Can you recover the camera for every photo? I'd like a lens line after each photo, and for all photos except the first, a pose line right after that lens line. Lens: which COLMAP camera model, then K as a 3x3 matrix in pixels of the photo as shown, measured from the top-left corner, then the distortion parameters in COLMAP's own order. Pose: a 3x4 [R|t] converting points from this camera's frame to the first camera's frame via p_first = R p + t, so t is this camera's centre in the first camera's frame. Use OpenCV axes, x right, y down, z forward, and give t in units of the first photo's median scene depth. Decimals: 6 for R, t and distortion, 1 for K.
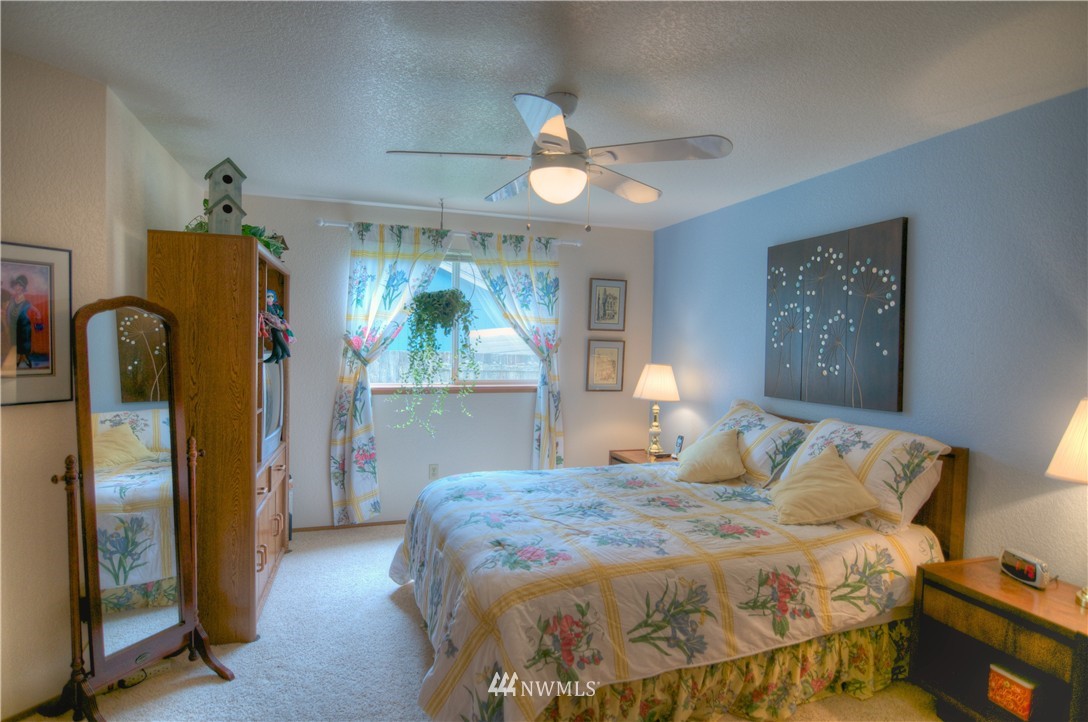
lens RADIAL K [[587.5, 0, 537.9], [0, 587.5, 362.5], [0, 0, 1]] dist [-0.004430, -0.009502]
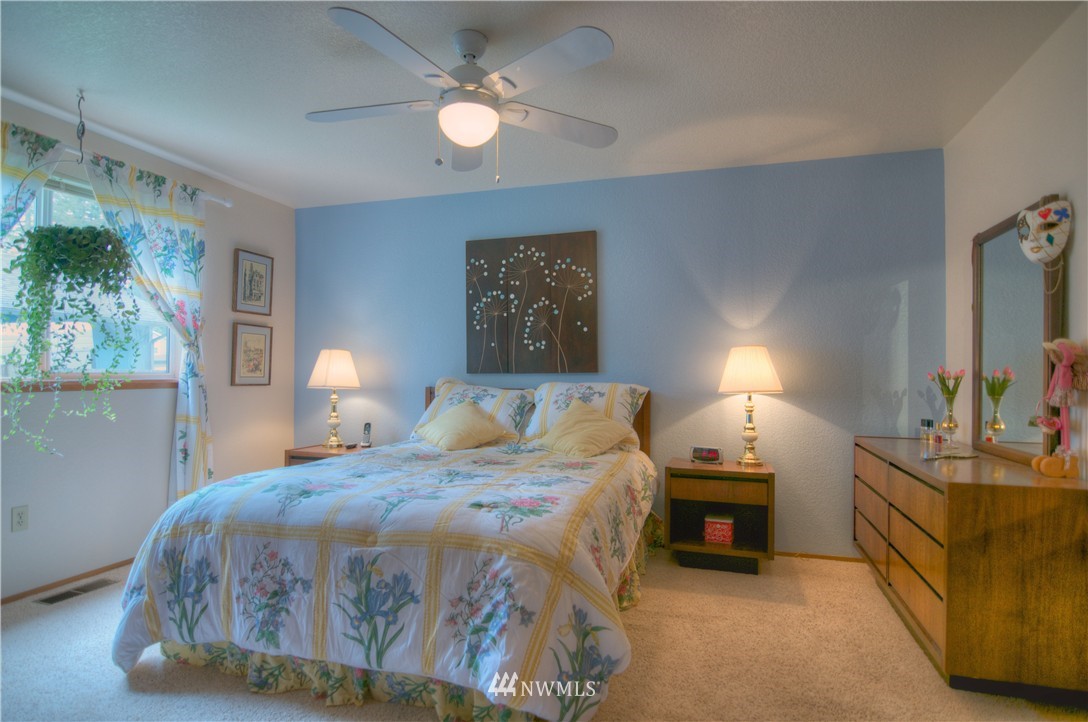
lens RADIAL K [[587.5, 0, 541.4], [0, 587.5, 362.5], [0, 0, 1]] dist [-0.004430, -0.009502]
pose [[0.586018, -0.000918, 0.810297, -0.446605], [0.035243, 0.999082, -0.024357, 0.070861], [-0.809531, 0.042831, 0.585513, 0.240067]]
